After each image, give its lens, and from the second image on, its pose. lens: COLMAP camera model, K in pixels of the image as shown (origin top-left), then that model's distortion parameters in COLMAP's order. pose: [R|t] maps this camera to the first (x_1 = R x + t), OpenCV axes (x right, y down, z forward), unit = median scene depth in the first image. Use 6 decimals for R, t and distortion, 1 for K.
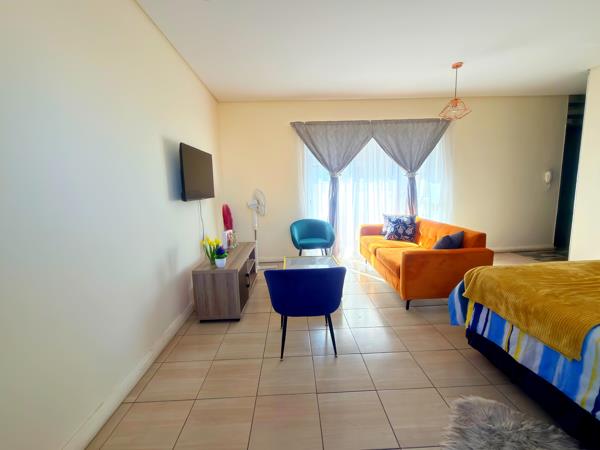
lens RADIAL K [[270.3, 0, 300.0], [0, 270.3, 225.0], [0, 0, 1]] dist [-0.001599, 0.000142]
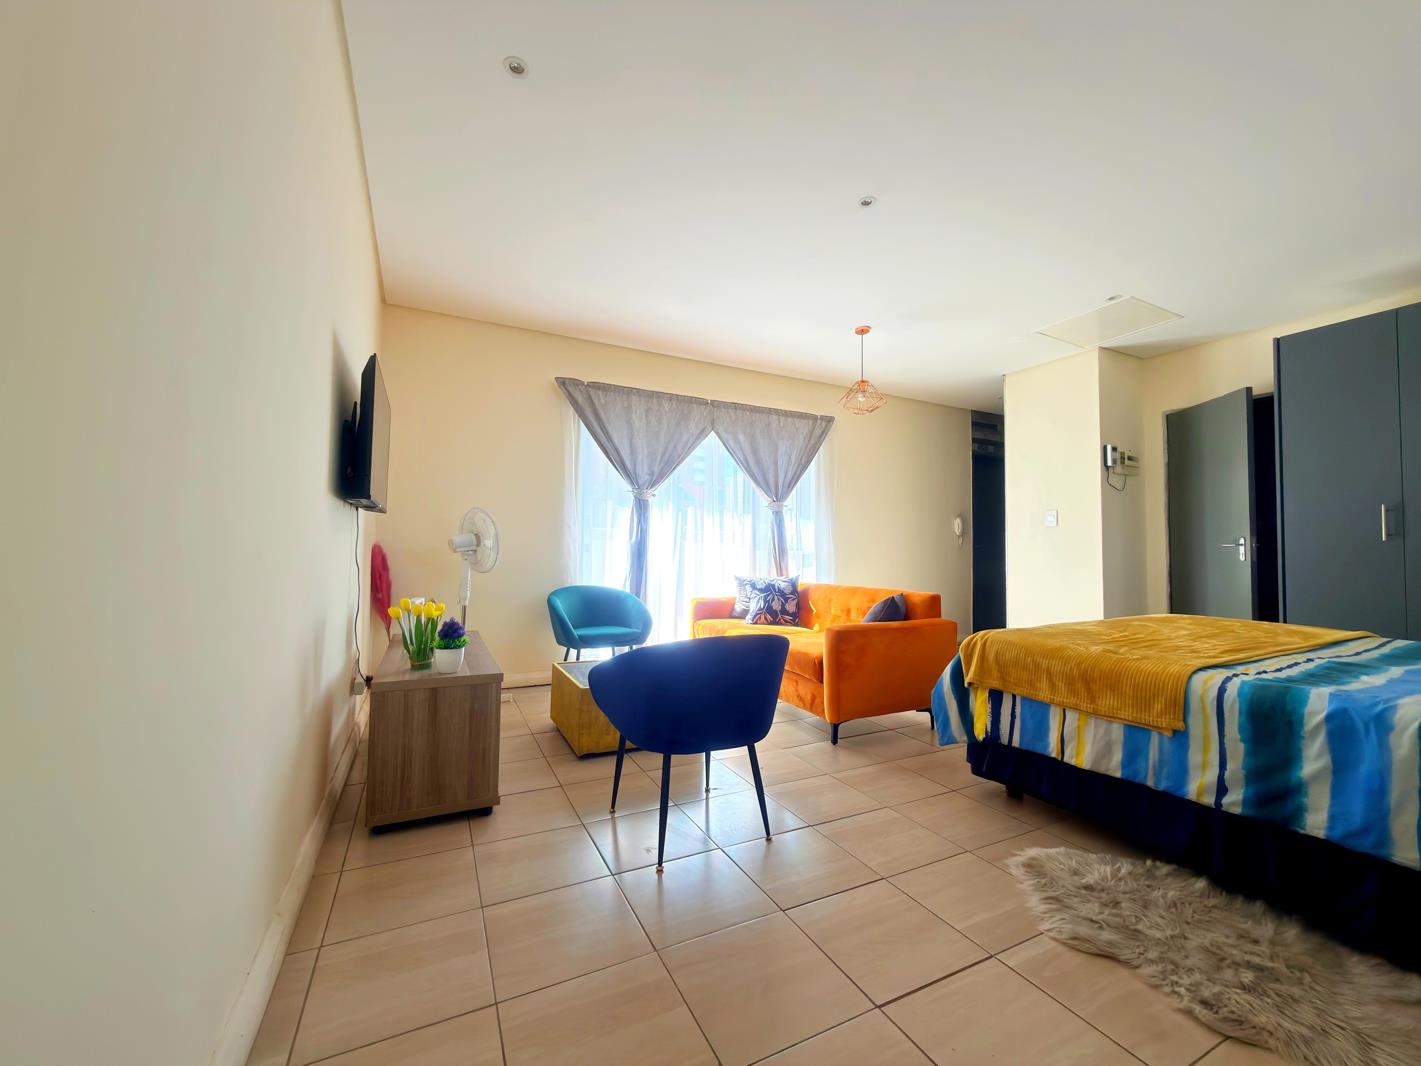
lens RADIAL K [[577.7, 0, 710.5], [0, 577.7, 533.0], [0, 0, 1]] dist [-0.000906, -0.000157]
pose [[0.902541, 0.058298, 0.426639, -0.293384], [0.022045, 0.983238, -0.180990, 0.107683], [-0.430039, 0.172756, 0.886127, 0.059451]]
